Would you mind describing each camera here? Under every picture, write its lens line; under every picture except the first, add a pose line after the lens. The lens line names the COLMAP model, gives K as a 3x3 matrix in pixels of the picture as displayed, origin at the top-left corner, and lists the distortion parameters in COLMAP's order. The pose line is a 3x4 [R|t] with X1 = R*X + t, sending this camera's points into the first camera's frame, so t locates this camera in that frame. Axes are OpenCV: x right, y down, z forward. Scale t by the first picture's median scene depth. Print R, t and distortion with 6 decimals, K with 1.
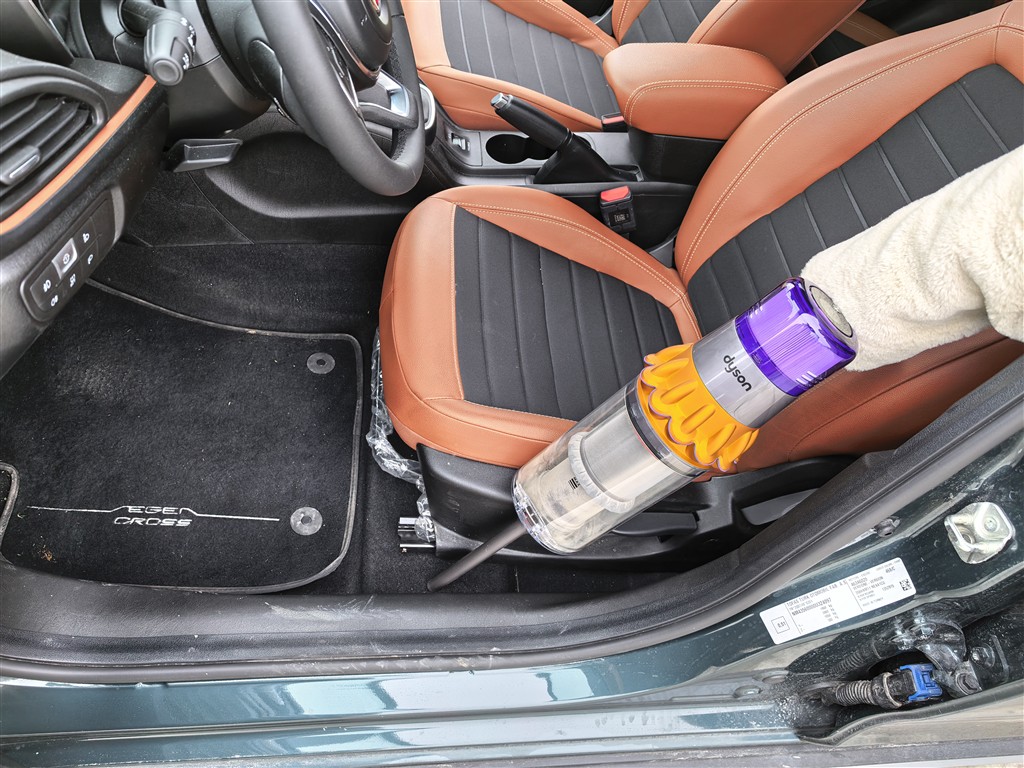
lens RADIAL K [[724.0, 0, 509.0], [0, 724.0, 357.0], [0, 0, 1]] dist [-0.000402, -0.003851]
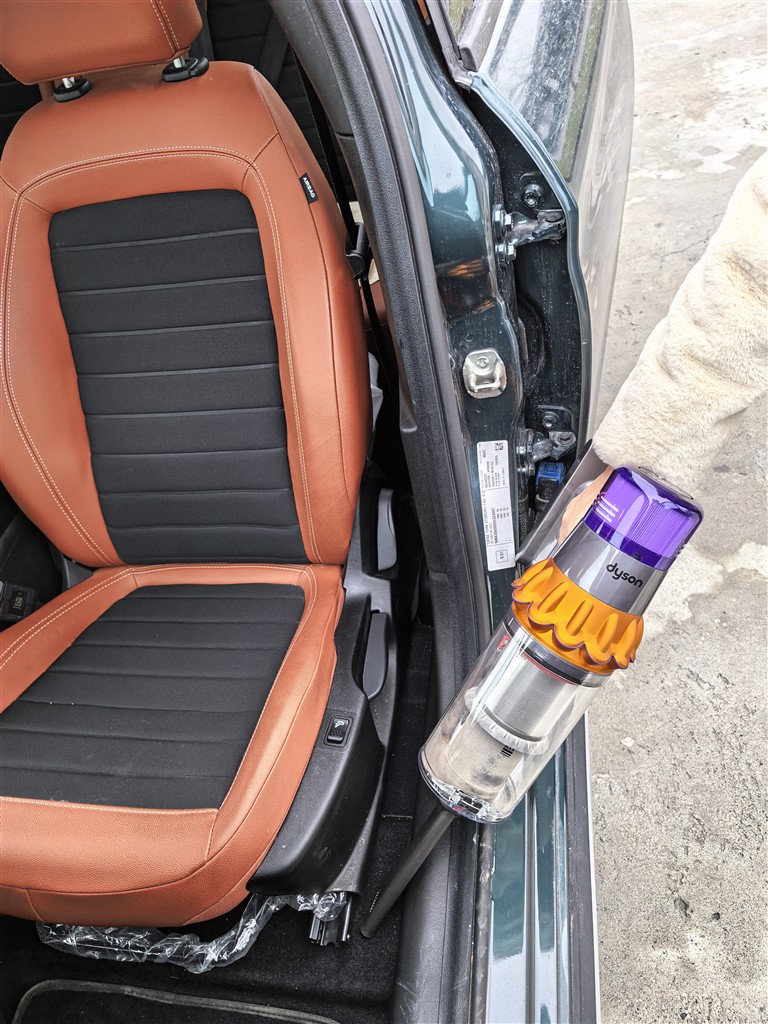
lens RADIAL K [[724.0, 0, 384.0], [0, 724.0, 512.0], [0, 0, 1]] dist [-0.000402, -0.003851]
pose [[0.181151, -0.845900, 0.501635, -0.140278], [0.885944, 0.361804, 0.290172, -0.123631], [-0.426951, 0.391856, 0.814961, 0.092072]]
